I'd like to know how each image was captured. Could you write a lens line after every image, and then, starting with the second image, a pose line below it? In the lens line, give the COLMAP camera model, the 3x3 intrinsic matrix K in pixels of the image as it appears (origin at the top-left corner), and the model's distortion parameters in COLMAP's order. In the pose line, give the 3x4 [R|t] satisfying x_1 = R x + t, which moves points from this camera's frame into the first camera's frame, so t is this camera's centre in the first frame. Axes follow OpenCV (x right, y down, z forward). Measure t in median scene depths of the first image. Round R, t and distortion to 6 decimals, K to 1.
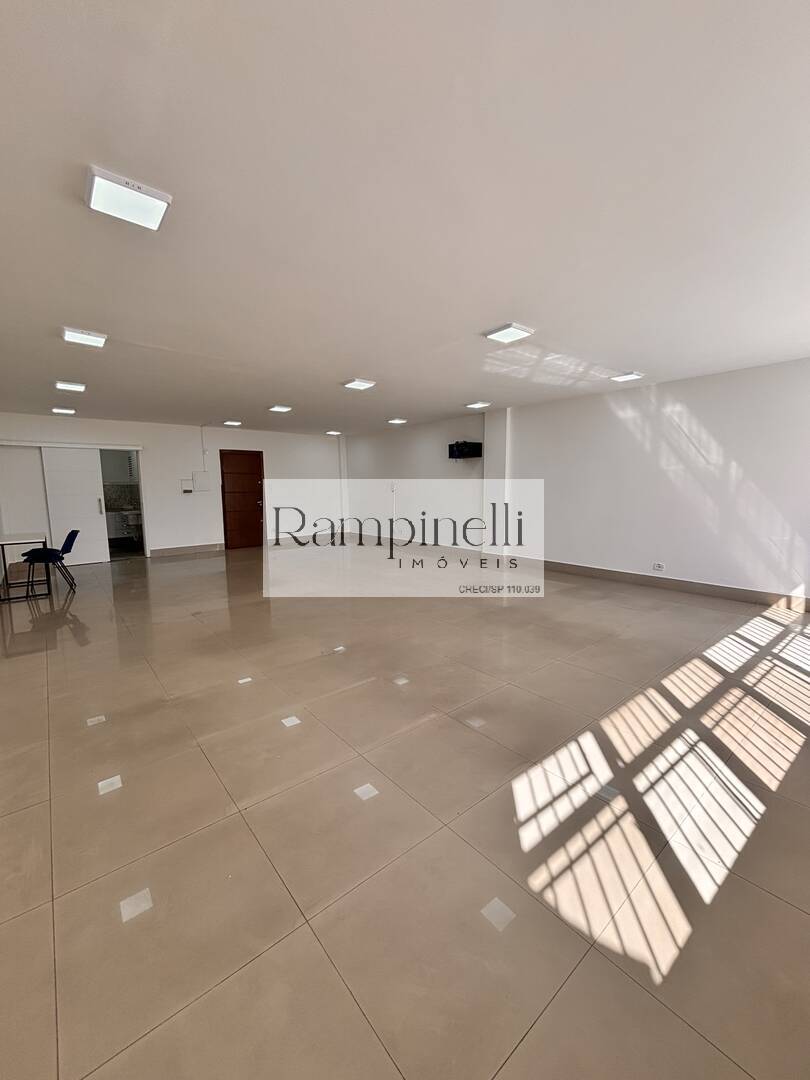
lens RADIAL K [[436.1, 0, 412.3], [0, 436.1, 547.6], [0, 0, 1]] dist [0.003087, -0.001529]
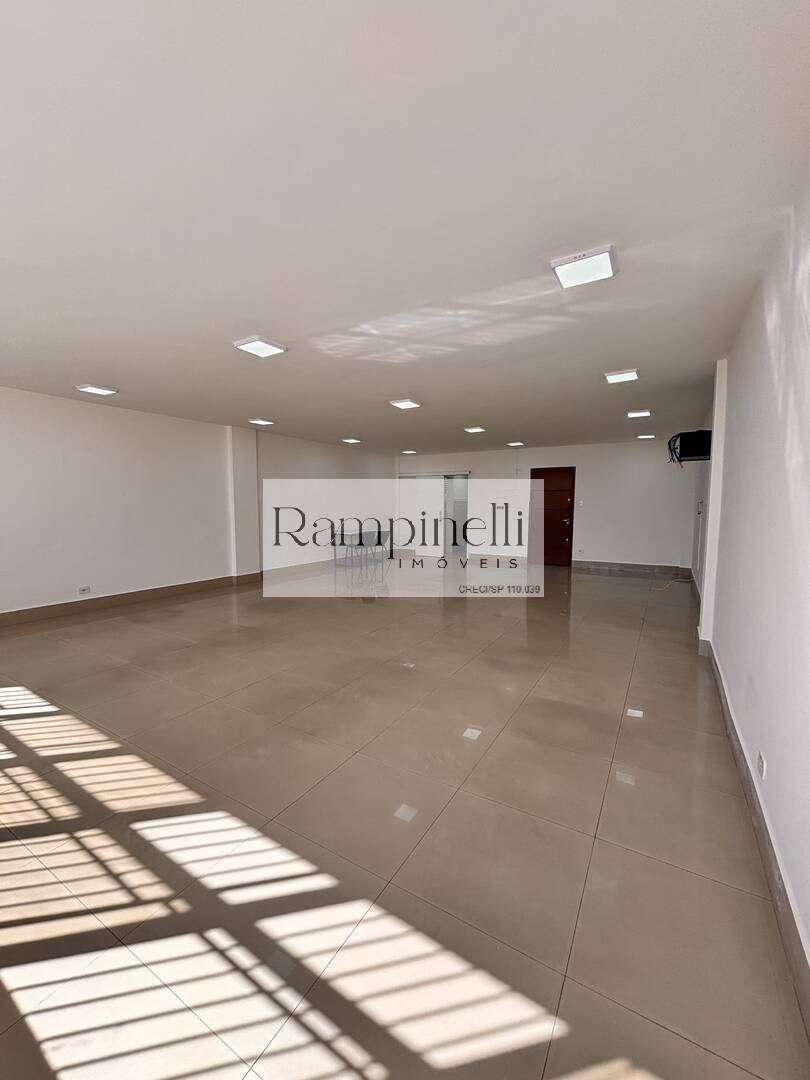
lens RADIAL K [[436.1, 0, 407.5], [0, 436.1, 543.0], [0, 0, 1]] dist [0.003087, -0.001529]
pose [[0.317204, 0.094944, -0.943593, 1.093365], [-0.140091, 0.988751, 0.052394, -0.136551], [0.937953, 0.115570, 0.326936, 0.890376]]
